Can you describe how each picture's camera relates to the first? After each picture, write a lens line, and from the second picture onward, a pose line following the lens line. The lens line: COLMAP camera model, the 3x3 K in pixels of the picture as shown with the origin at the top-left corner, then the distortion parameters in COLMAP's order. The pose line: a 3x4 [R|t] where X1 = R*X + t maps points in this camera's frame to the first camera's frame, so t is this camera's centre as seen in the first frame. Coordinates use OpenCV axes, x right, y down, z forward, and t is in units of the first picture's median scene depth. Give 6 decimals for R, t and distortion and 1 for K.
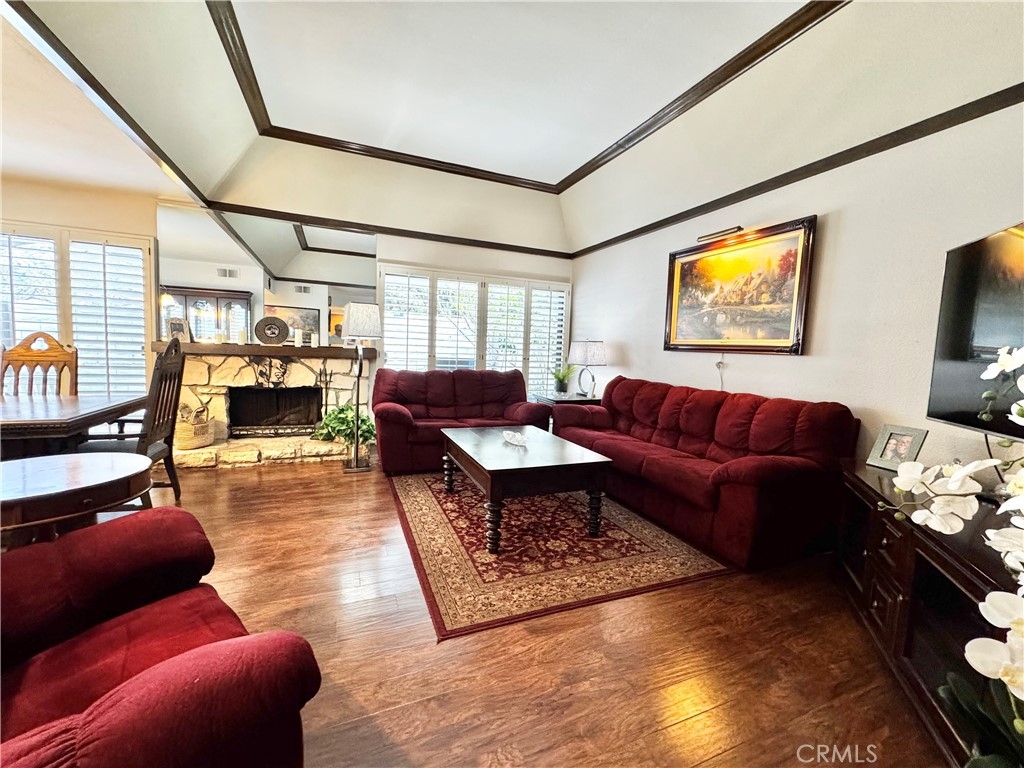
lens RADIAL K [[410.1, 0, 513.1], [0, 410.1, 380.3], [0, 0, 1]] dist [-0.000153, -0.000400]
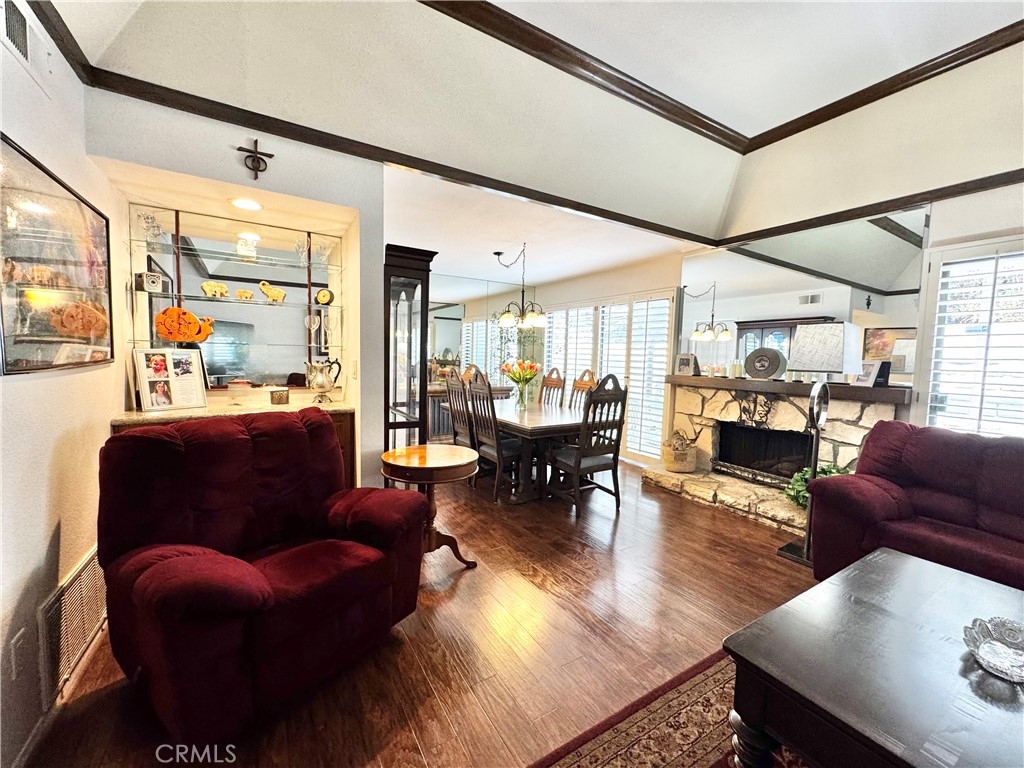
lens RADIAL K [[410.1, 0, 514.9], [0, 410.1, 382.7], [0, 0, 1]] dist [-0.000153, -0.000400]
pose [[0.148935, 0.030481, -0.988377, 0.243374], [-0.088039, 0.995964, 0.017448, -0.054555], [0.984920, 0.084417, 0.151017, 0.395234]]
